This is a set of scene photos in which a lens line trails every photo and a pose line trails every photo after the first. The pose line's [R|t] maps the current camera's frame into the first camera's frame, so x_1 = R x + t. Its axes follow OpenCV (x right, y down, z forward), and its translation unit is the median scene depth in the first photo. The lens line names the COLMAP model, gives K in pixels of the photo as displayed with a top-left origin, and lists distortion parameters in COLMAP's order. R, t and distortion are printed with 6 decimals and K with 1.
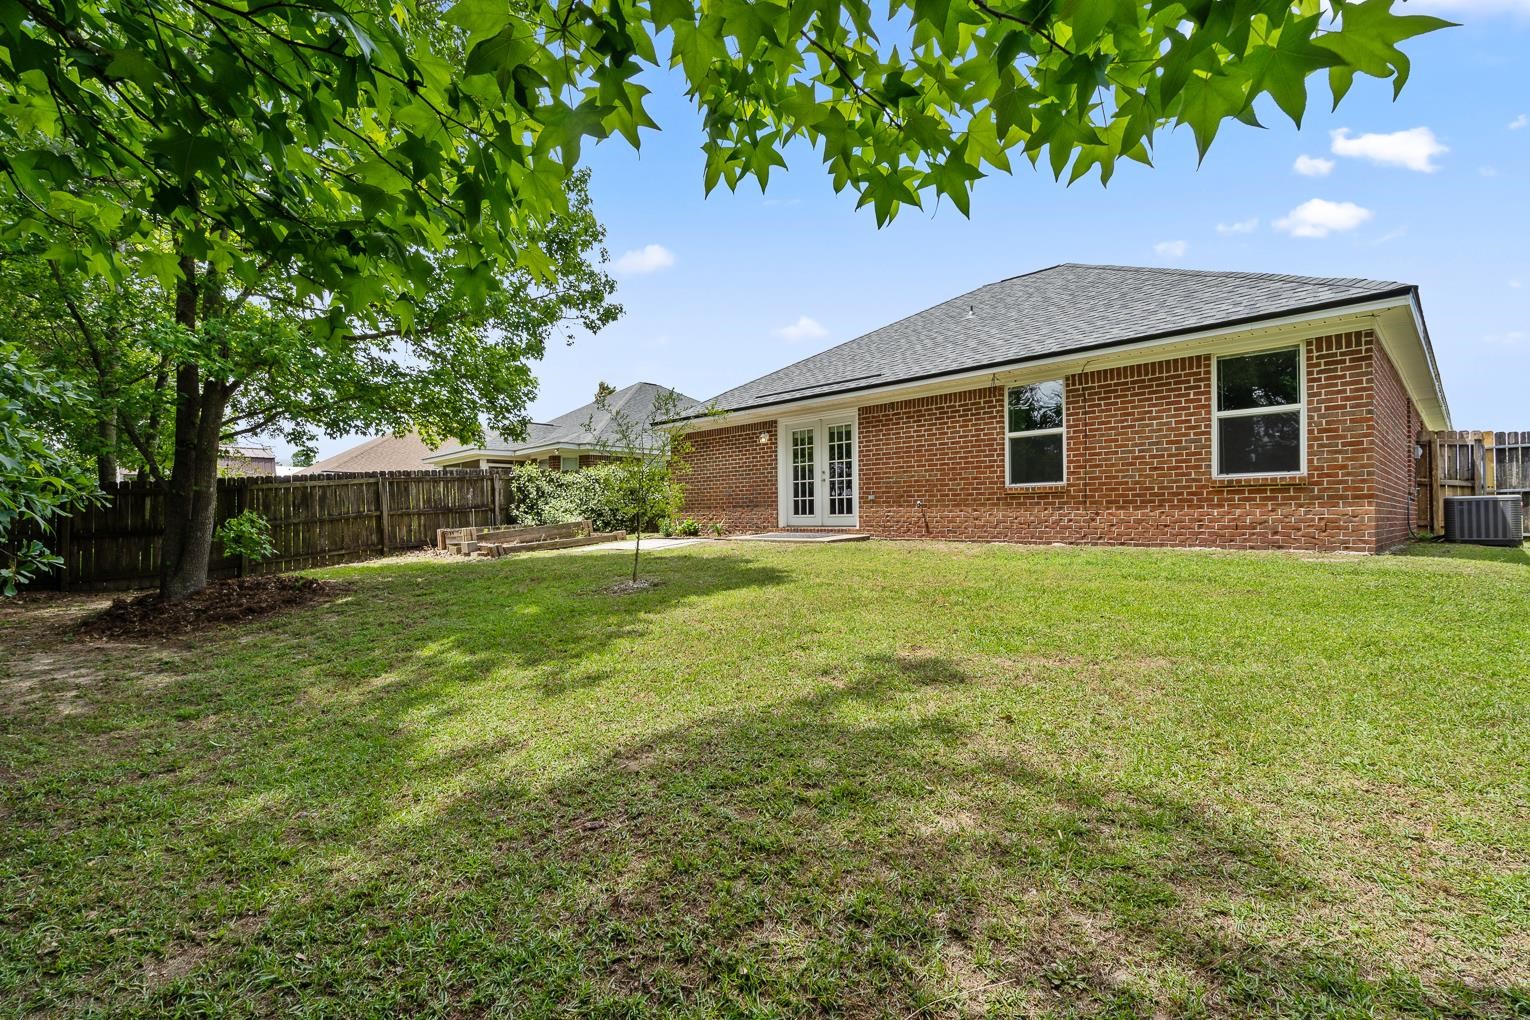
lens RADIAL K [[710.7, 0, 748.6], [0, 710.7, 504.5], [0, 0, 1]] dist [0.002943, 0.000814]
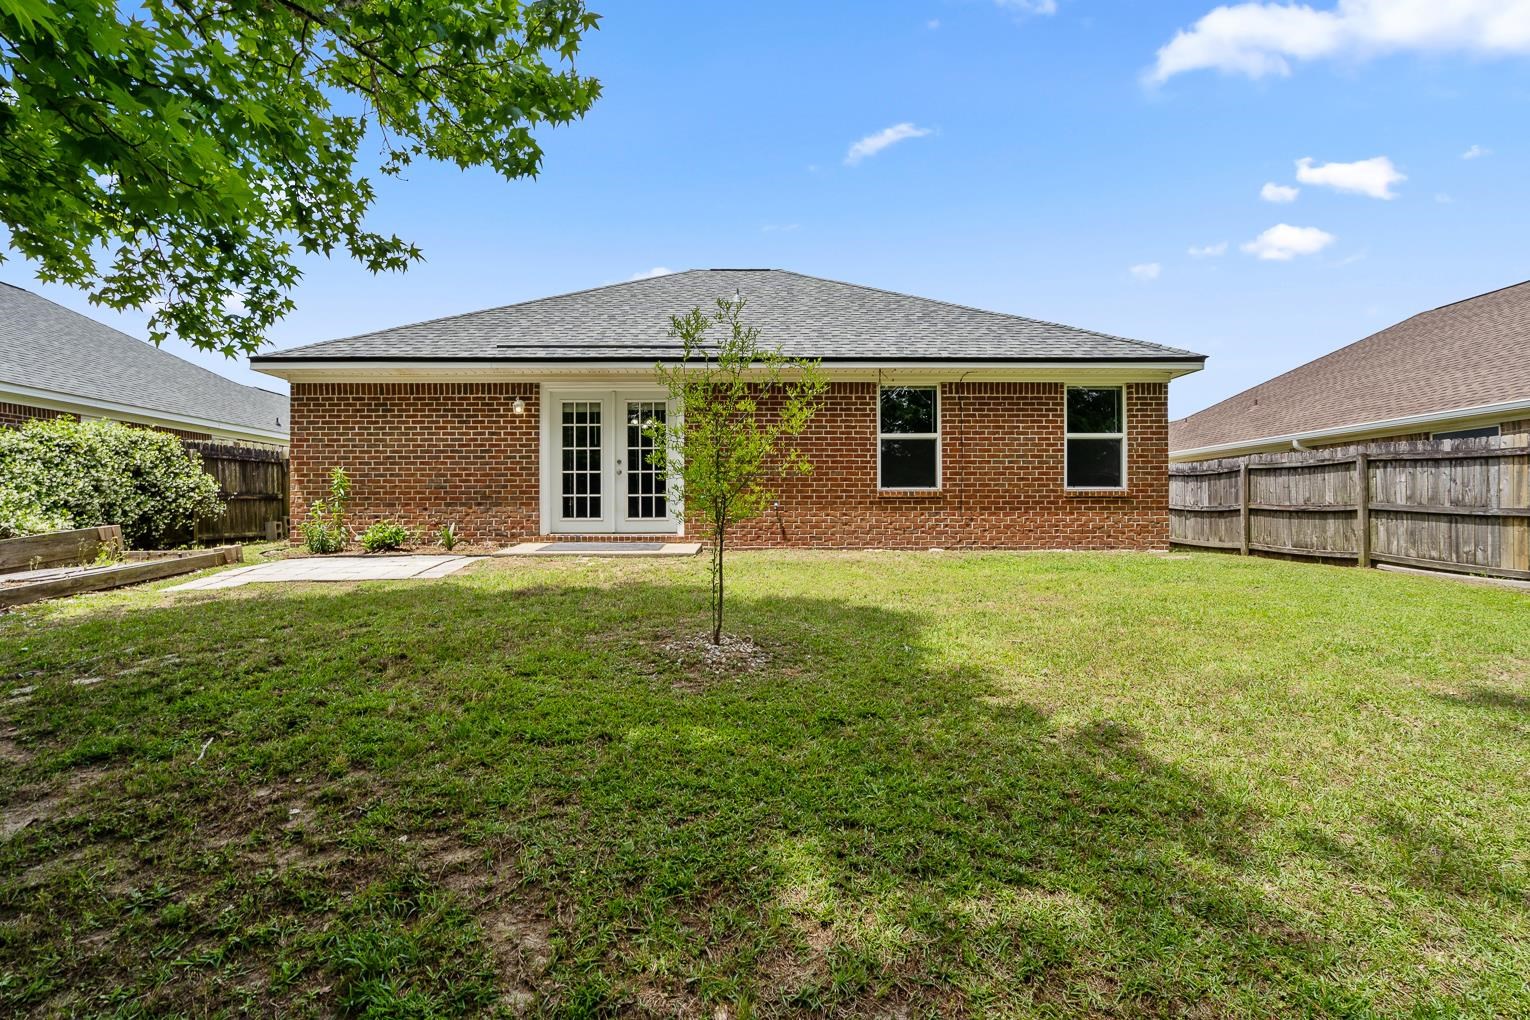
lens RADIAL K [[715.8, 0, 757.3], [0, 715.8, 512.2], [0, 0, 1]] dist [-0.011736, 0.006575]
pose [[0.676348, 0.017823, 0.736367, -0.465197], [-0.018442, 0.999804, -0.007261, 0.015031], [-0.736352, -0.008669, 0.676543, 0.491330]]
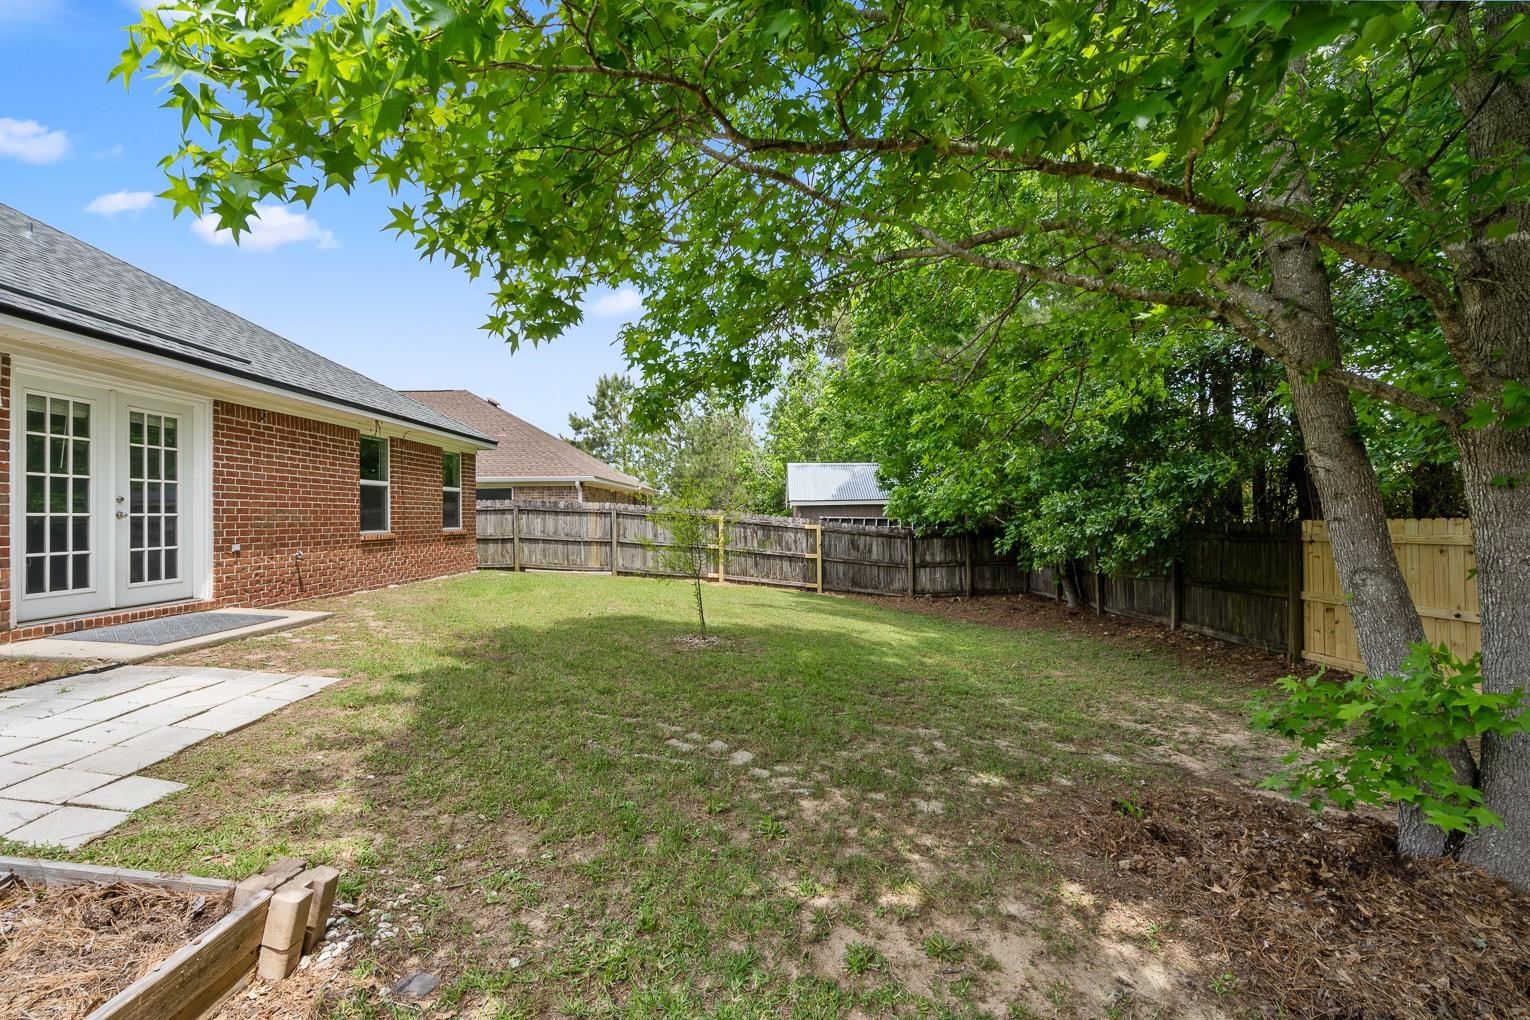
lens RADIAL K [[700.2, 0, 765.0], [0, 700.2, 510.0], [0, 0, 1]] dist [-0.001134, 0.000820]
pose [[-0.737225, 0.023575, 0.675236, -0.727853], [0.005599, 0.999570, -0.028786, -0.027571], [-0.675625, -0.017441, -0.737040, 1.381766]]
